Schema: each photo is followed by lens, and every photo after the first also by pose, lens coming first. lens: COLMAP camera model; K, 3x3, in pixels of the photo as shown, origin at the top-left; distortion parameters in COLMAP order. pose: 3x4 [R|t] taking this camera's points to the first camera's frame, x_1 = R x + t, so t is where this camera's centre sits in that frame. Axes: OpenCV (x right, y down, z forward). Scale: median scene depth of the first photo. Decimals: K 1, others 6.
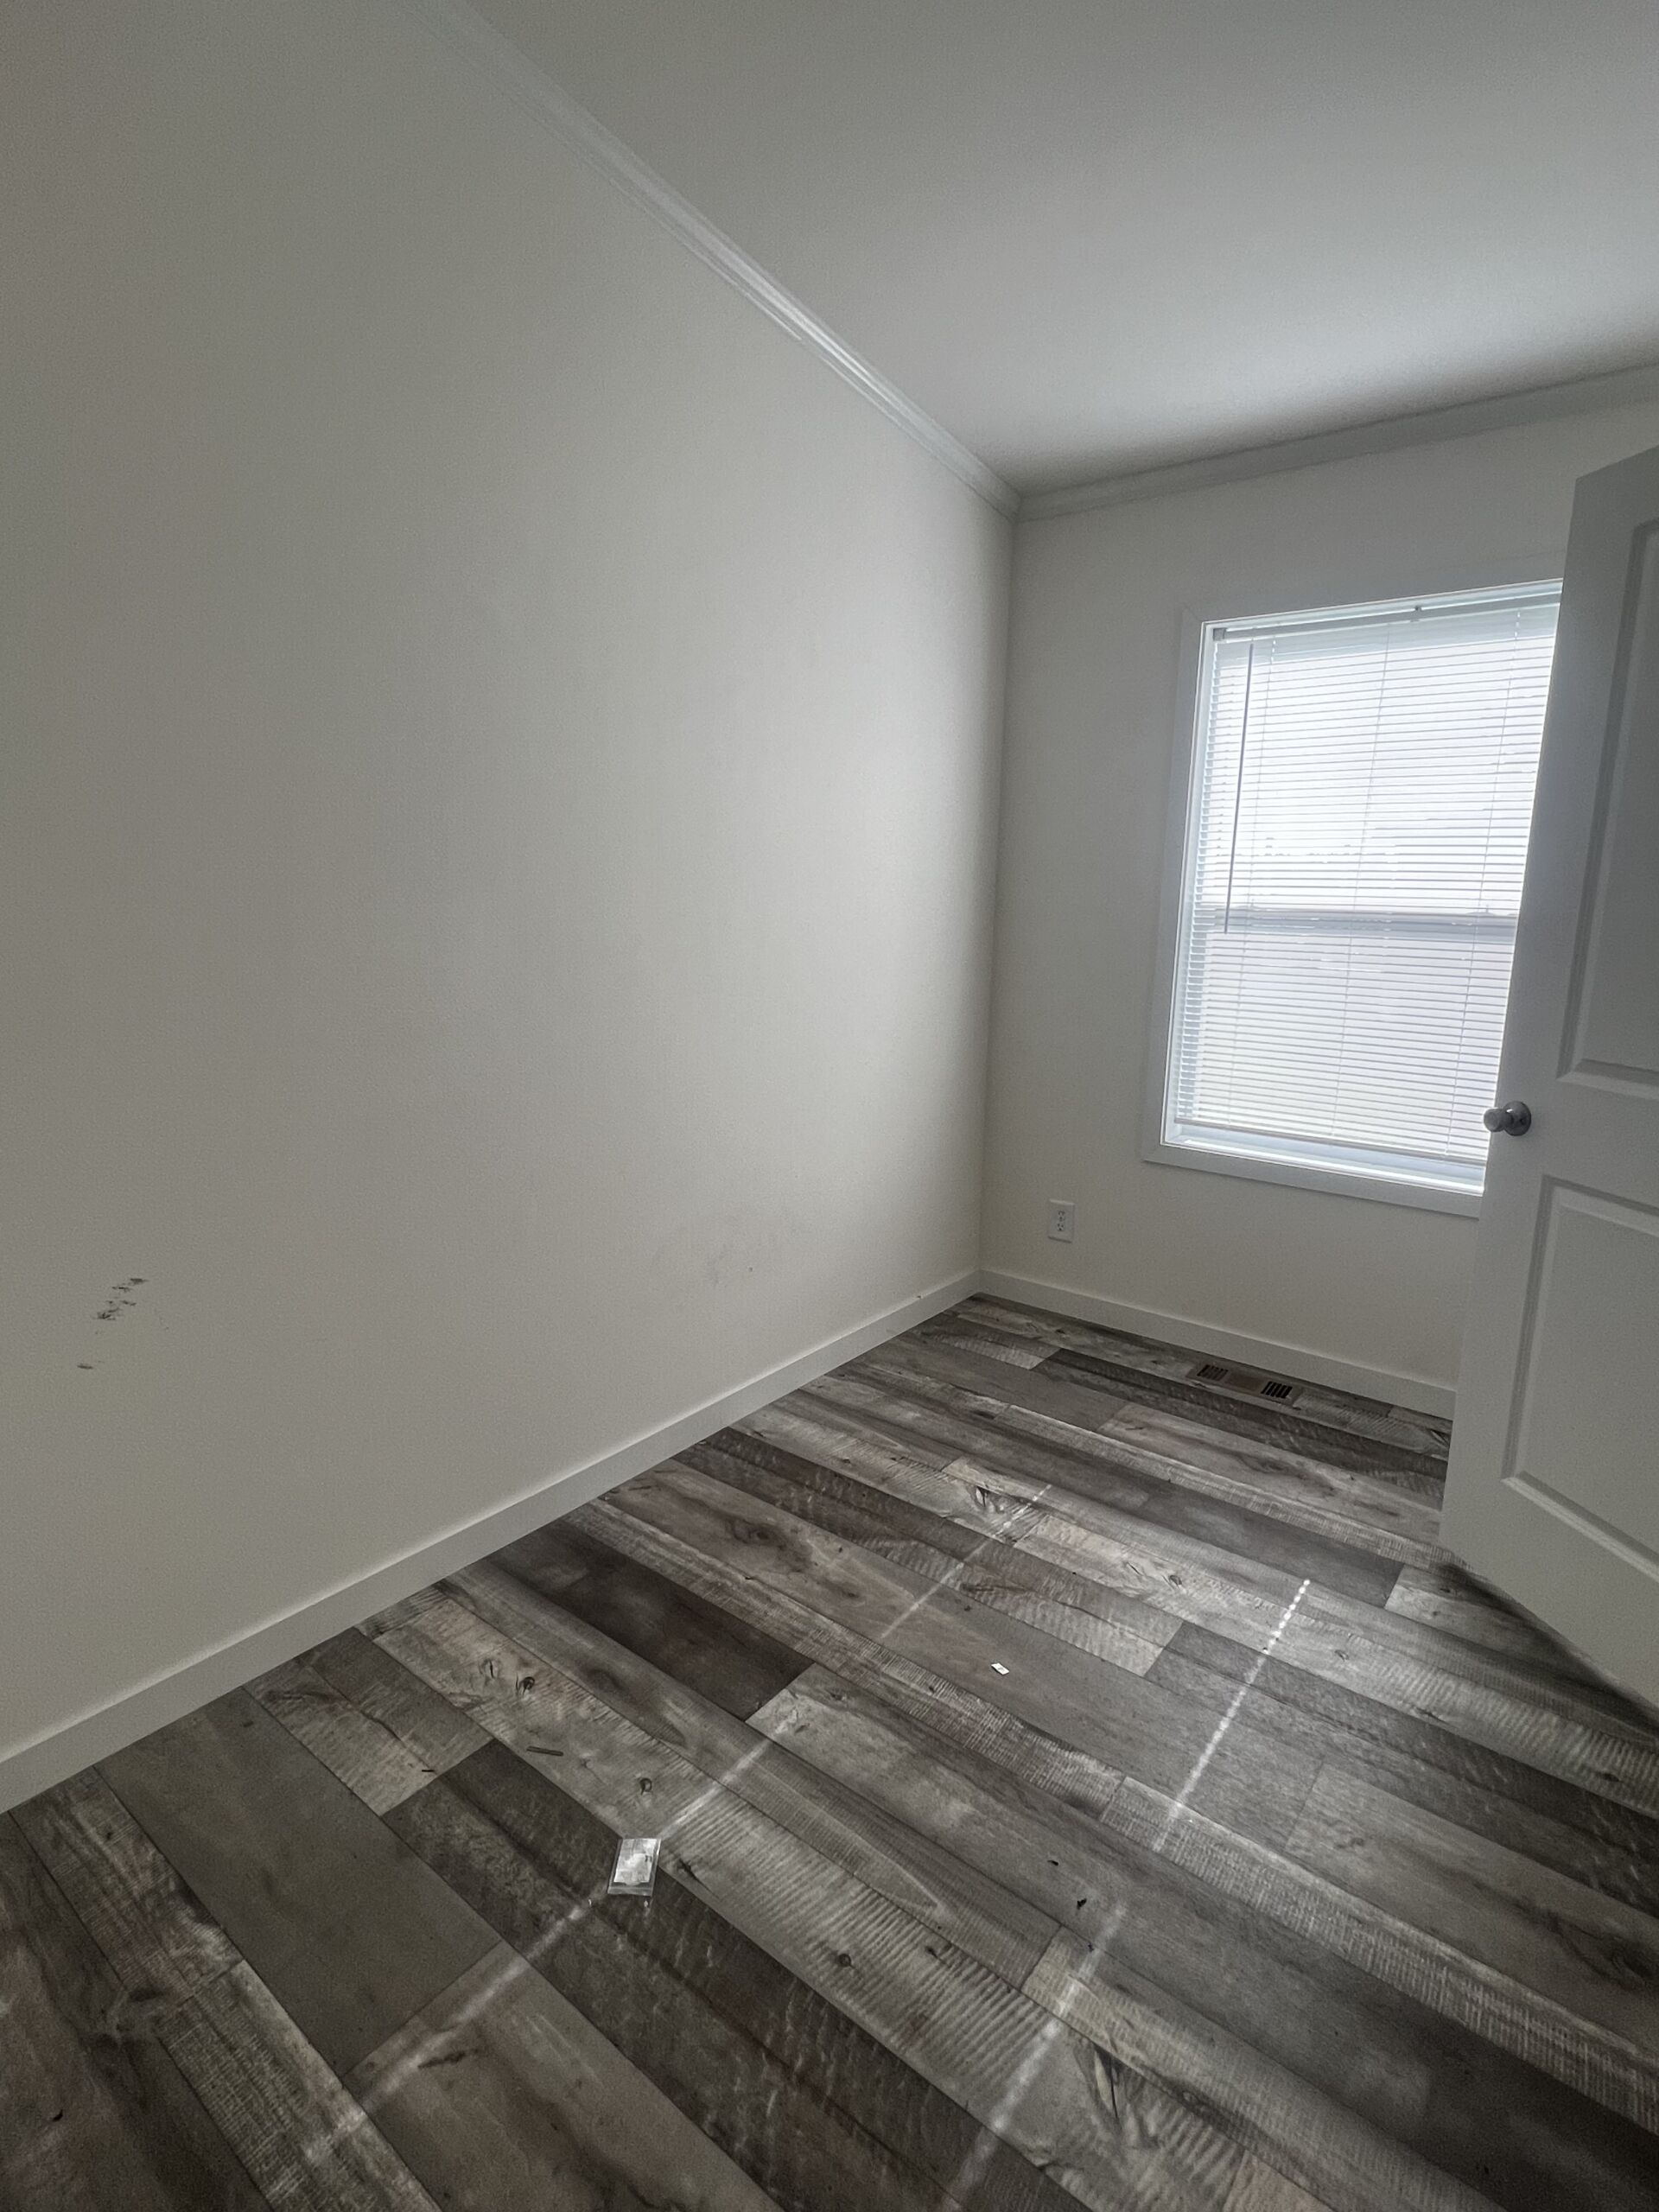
lens RADIAL K [[1125.6, 0, 840.0], [0, 1125.6, 1106.7], [0, 0, 1]] dist [0.010151, -0.005776]
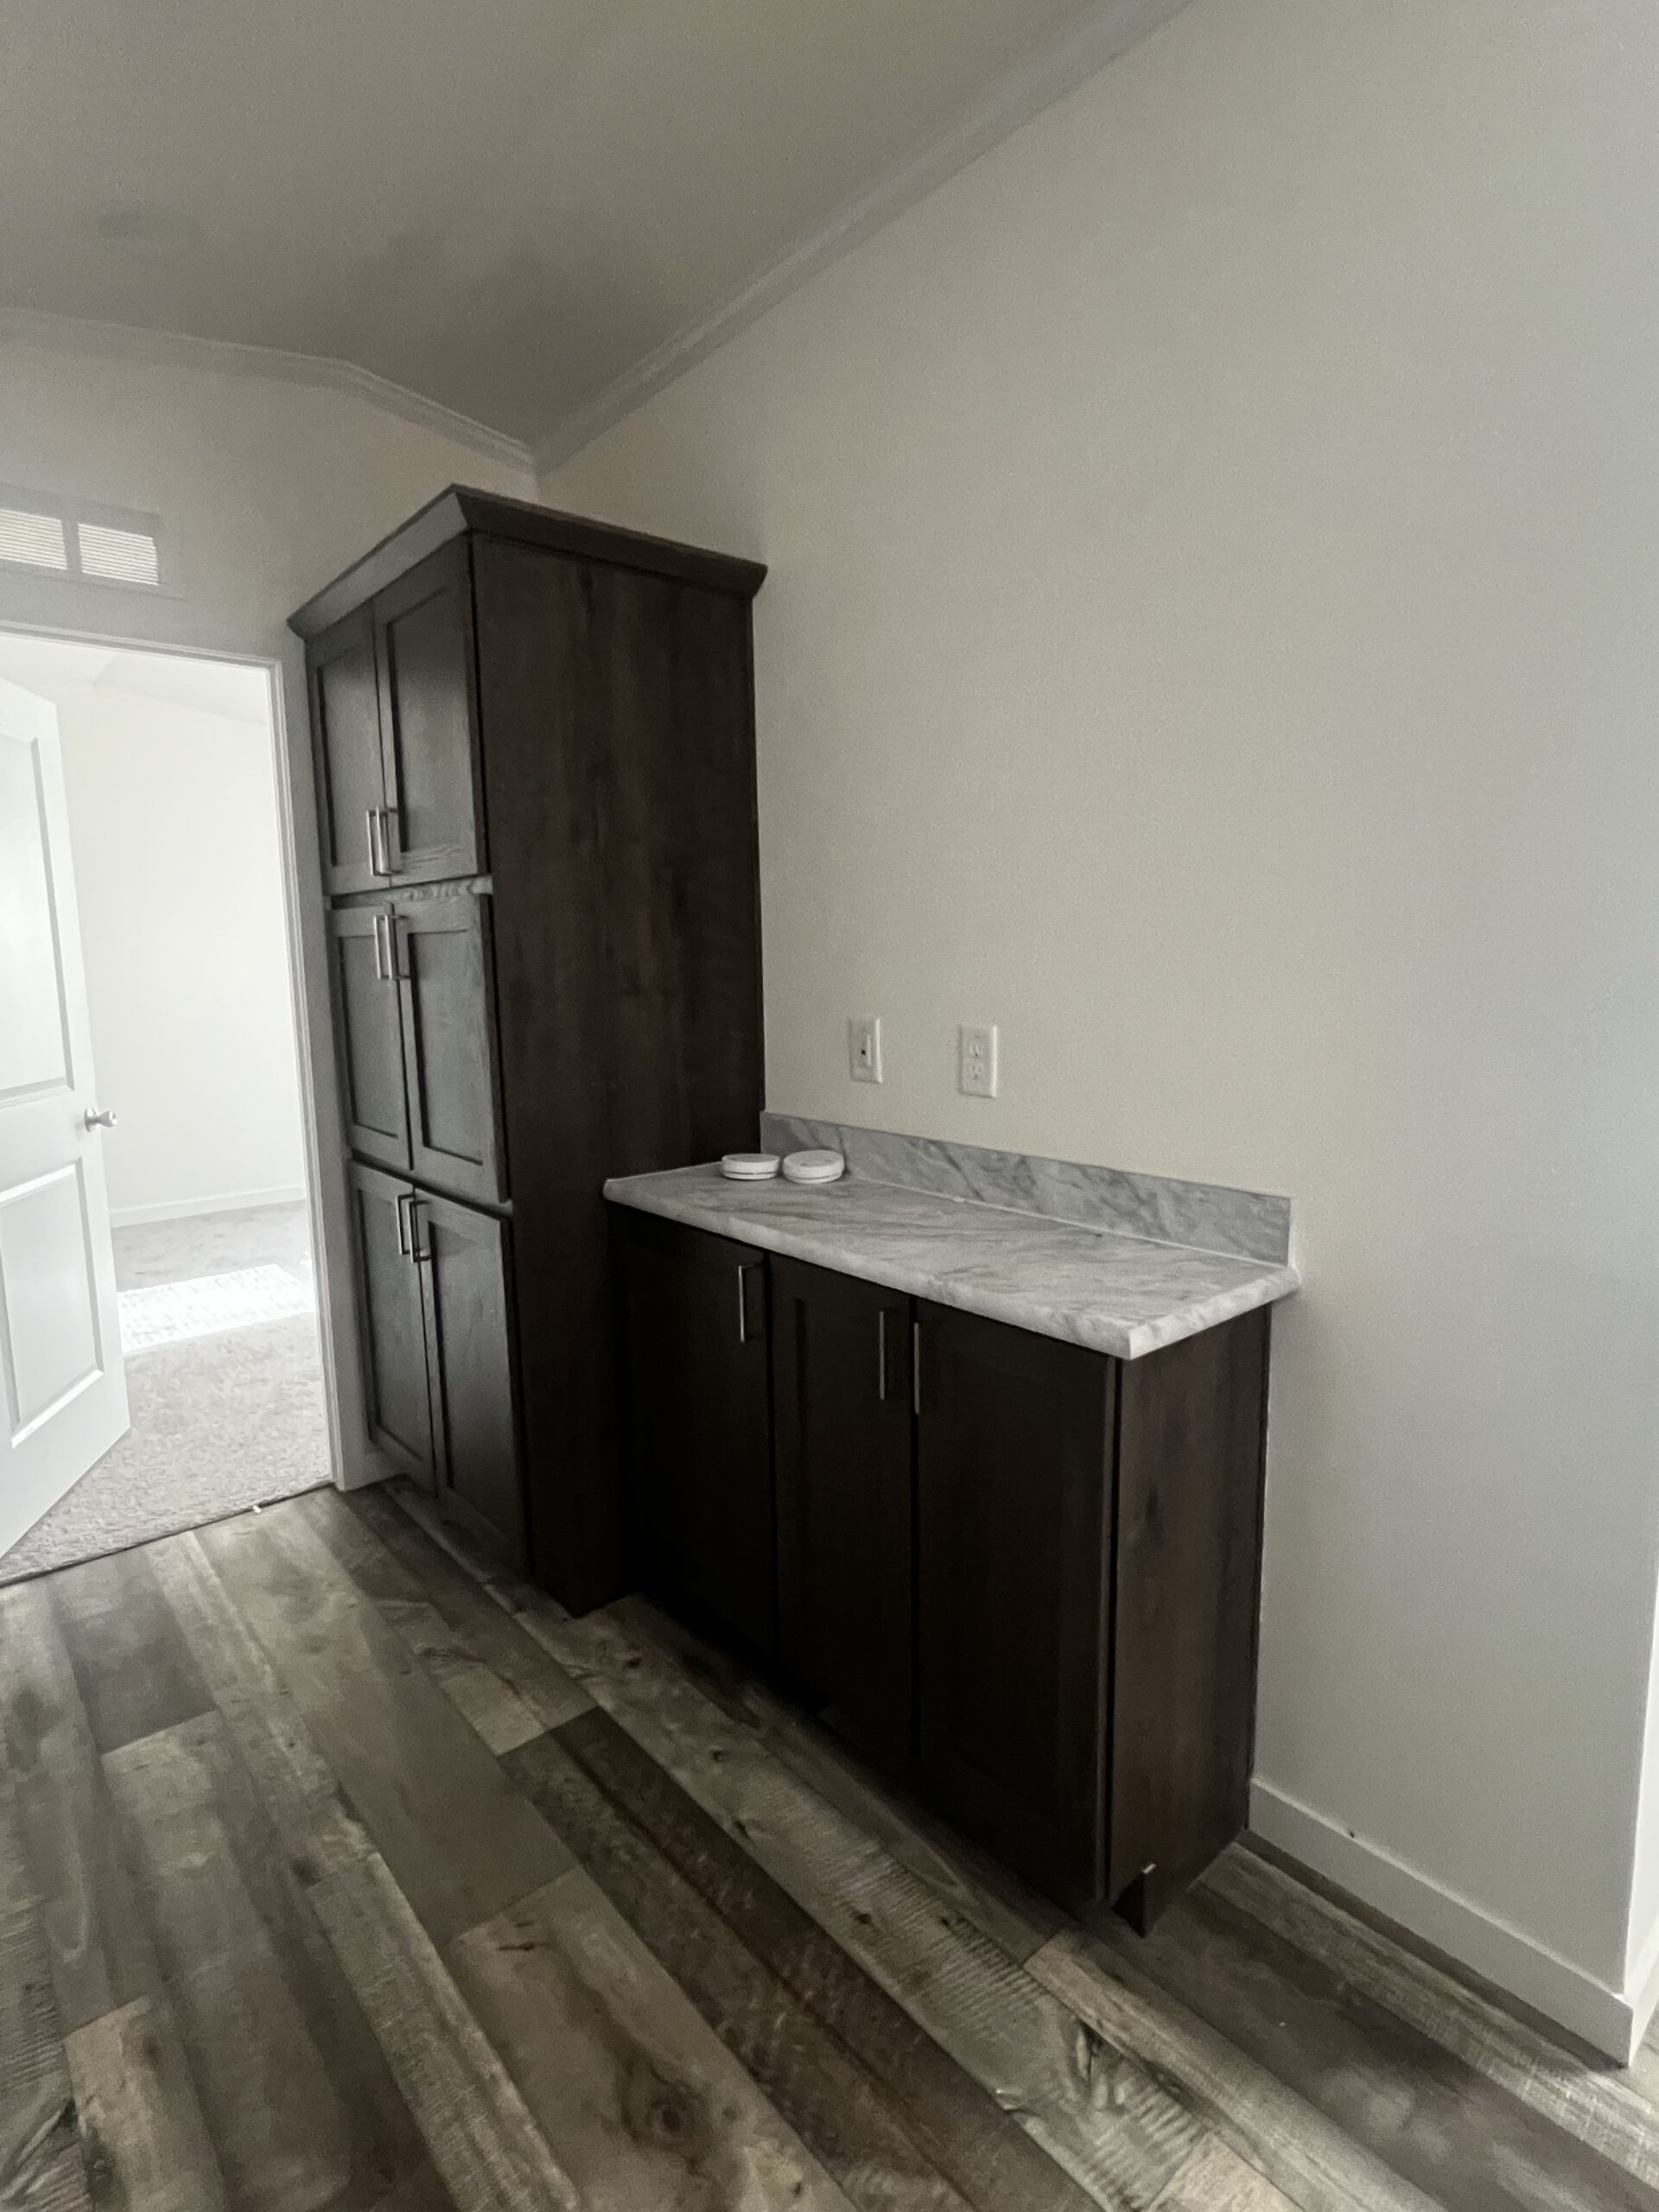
lens RADIAL K [[1125.6, 0, 826.2], [0, 1125.6, 1100.8], [0, 0, 1]] dist [0.010151, -0.005776]
pose [[0.979042, -0.011838, -0.203312, 0.208870], [-0.003150, 0.997310, -0.073238, 0.038780], [0.203632, 0.072343, 0.976371, -0.152089]]
